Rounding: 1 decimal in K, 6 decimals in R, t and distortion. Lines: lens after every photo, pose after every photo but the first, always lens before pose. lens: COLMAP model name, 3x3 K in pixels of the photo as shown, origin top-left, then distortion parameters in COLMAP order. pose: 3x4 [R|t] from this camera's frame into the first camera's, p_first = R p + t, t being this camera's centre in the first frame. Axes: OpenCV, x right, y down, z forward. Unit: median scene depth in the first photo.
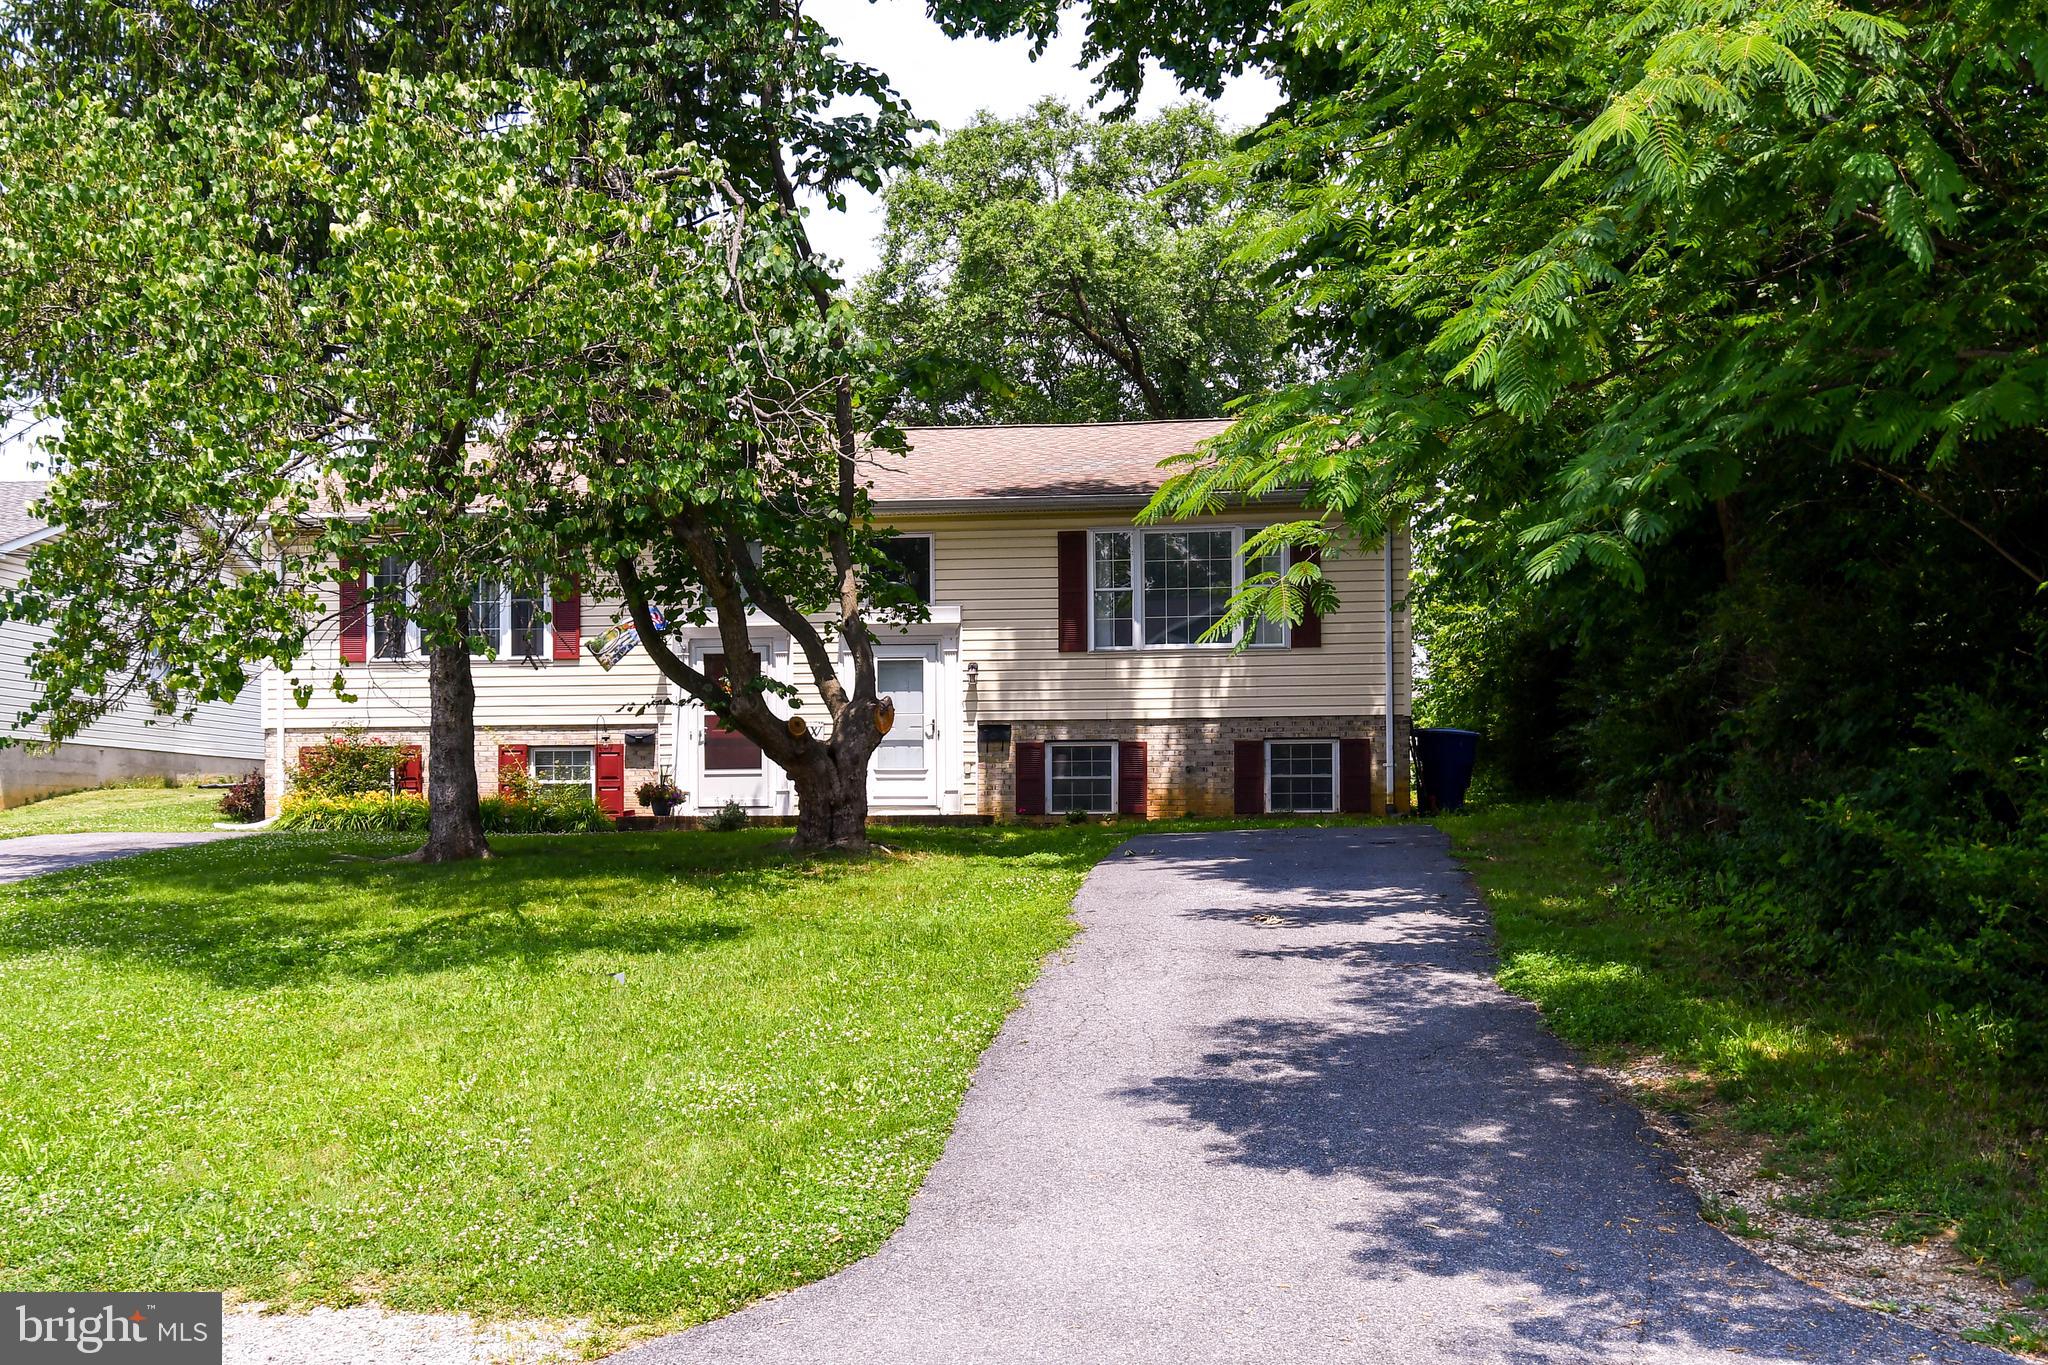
lens RADIAL K [[1935.3, 0, 1024.0], [0, 1935.3, 682.5], [0, 0, 1]] dist [0.004416, -0.000005]
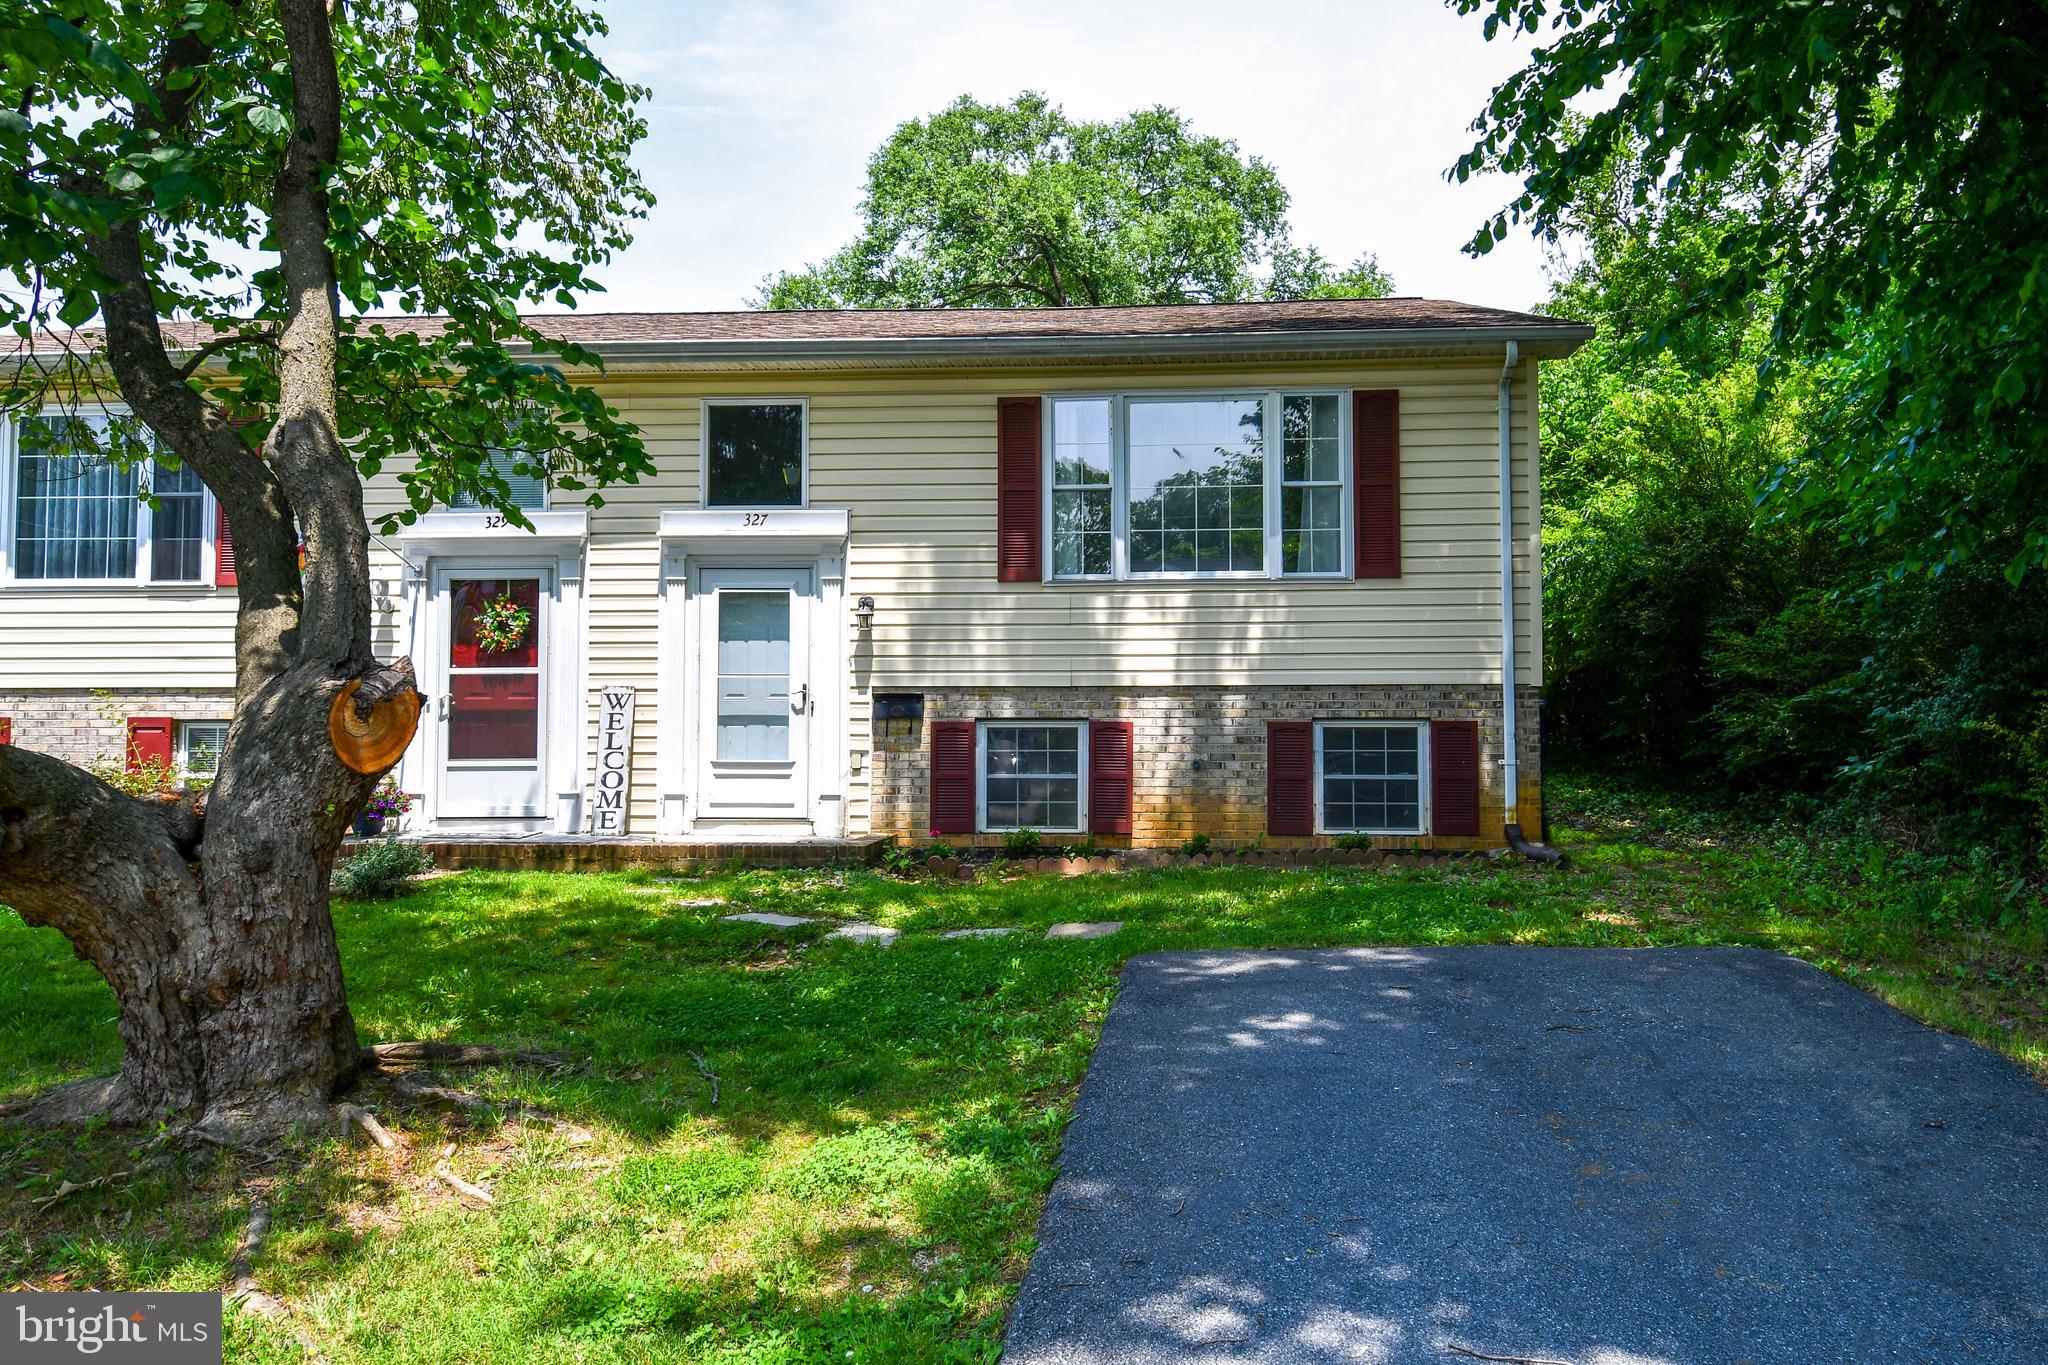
lens RADIAL K [[1484.9, 0, 1024.0], [0, 1484.9, 682.5], [0, 0, 1]] dist [-0.006668, -0.001323]
pose [[0.999928, 0.009396, 0.007483, 0.022955], [-0.009643, 0.999383, 0.033766, 0.000963], [-0.007161, -0.033836, 0.999402, 0.503471]]
